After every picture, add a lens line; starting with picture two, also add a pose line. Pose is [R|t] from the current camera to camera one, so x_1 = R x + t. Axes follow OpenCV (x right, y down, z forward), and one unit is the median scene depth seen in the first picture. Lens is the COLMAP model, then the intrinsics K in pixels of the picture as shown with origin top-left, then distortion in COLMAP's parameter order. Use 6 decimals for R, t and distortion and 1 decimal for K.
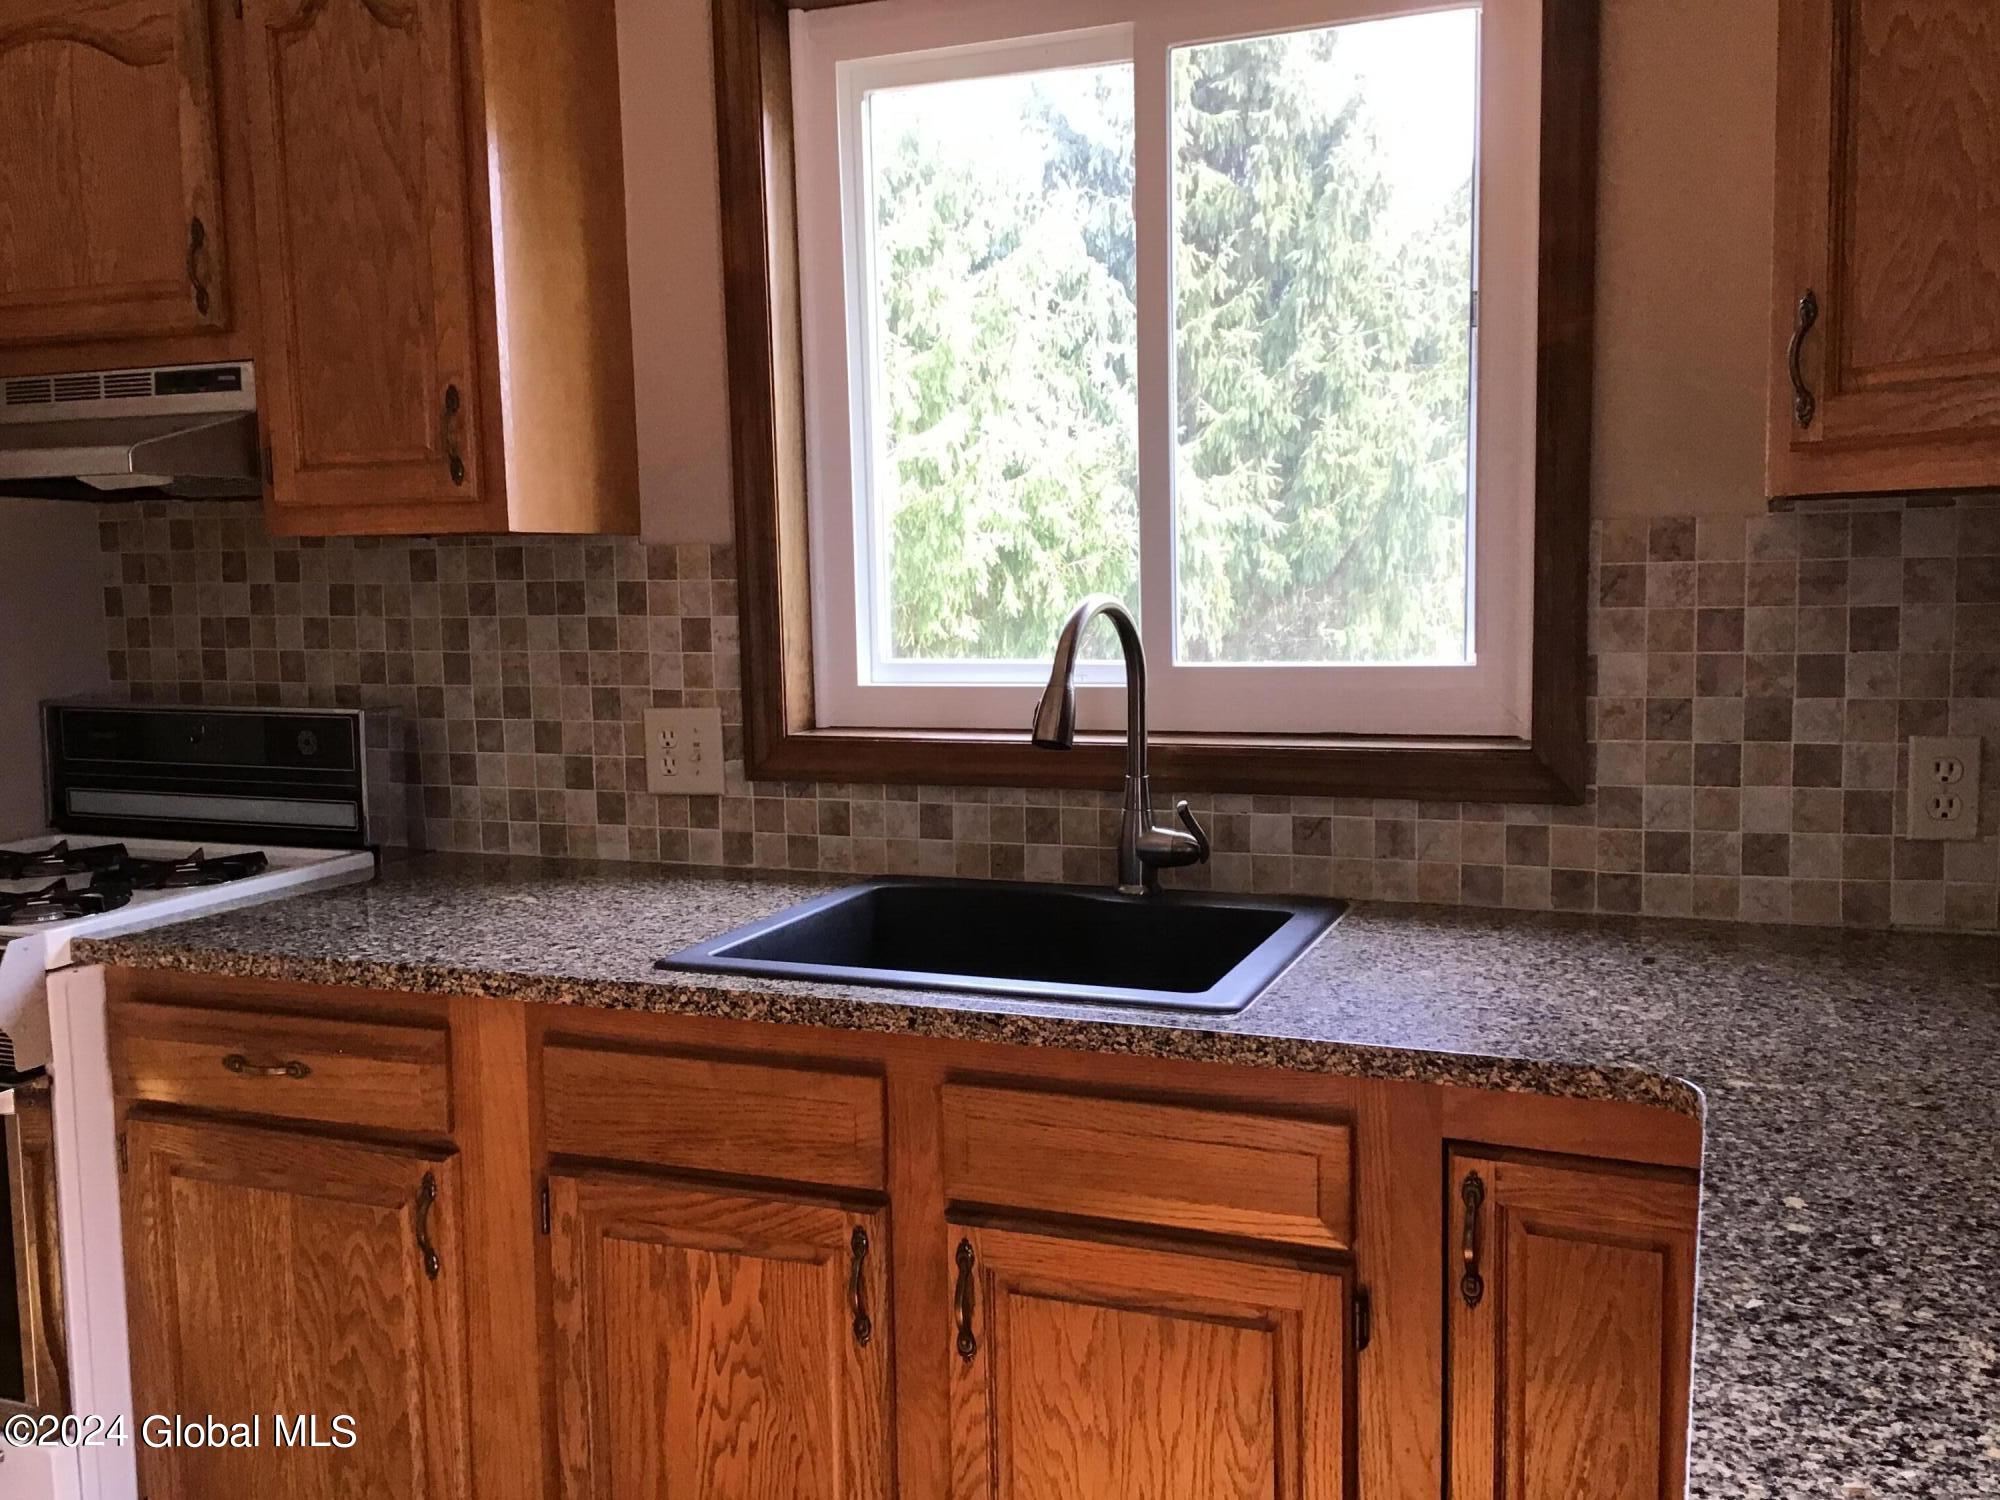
lens RADIAL K [[1819.8, 0, 996.5], [0, 1819.8, 752.9], [0, 0, 1]] dist [0.116385, -0.160866]
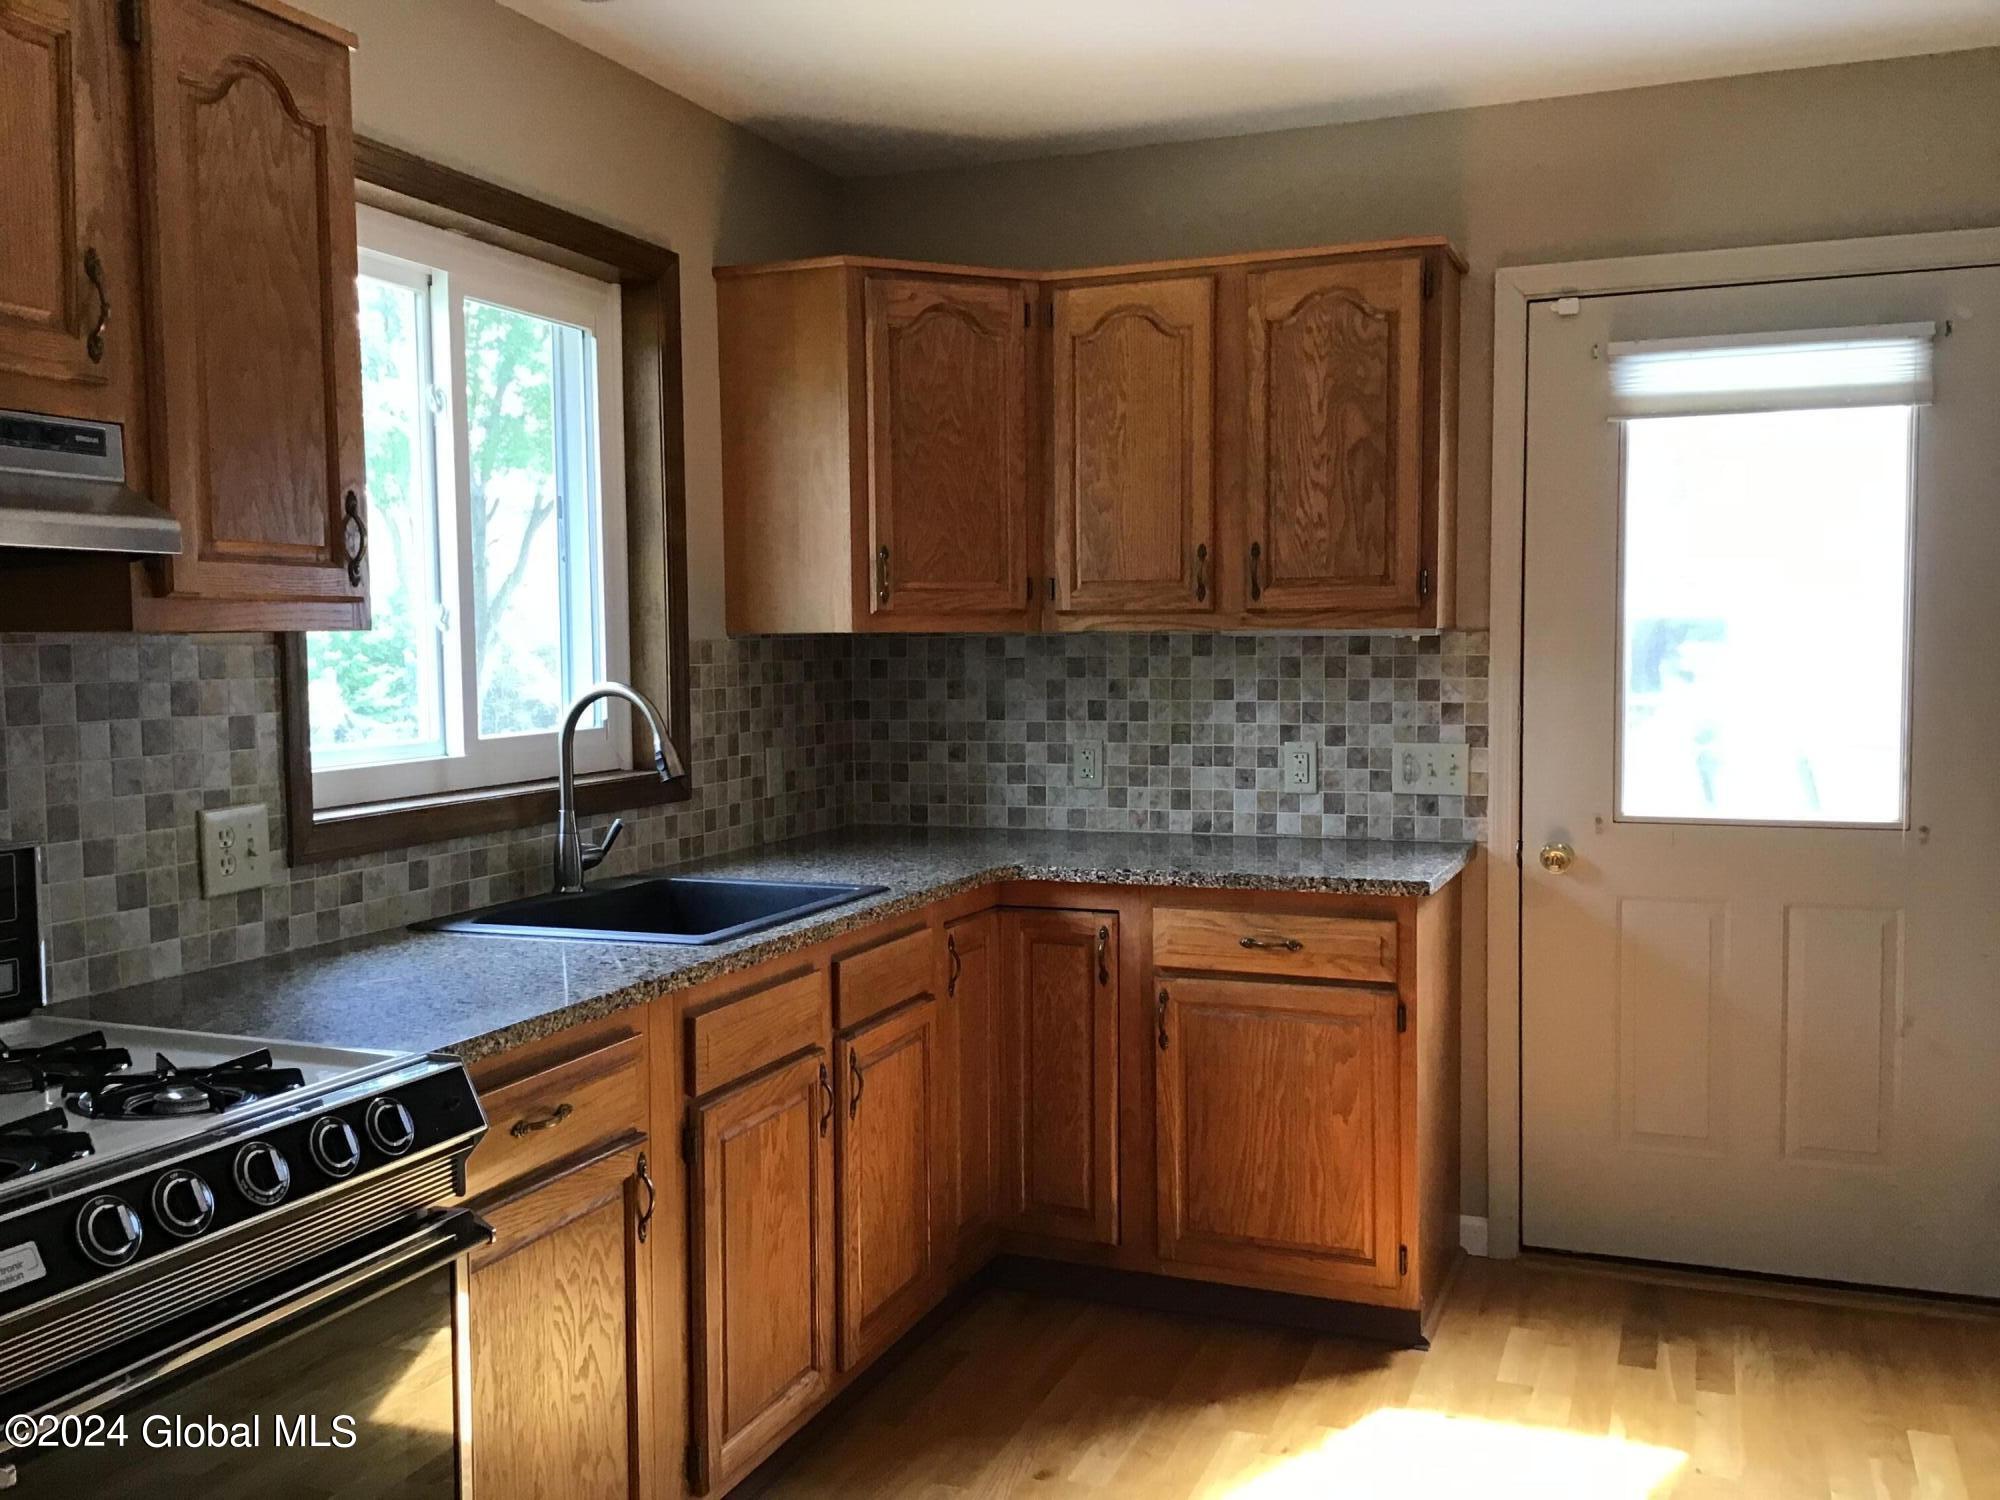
lens RADIAL K [[1819.8, 0, 997.2], [0, 1819.8, 756.5], [0, 0, 1]] dist [0.116385, -0.160866]
pose [[-0.015648, -0.044627, 0.998881, -1.215090], [0.120053, 0.991692, 0.046187, -0.049159], [-0.992644, 0.120642, -0.010160, 0.598818]]
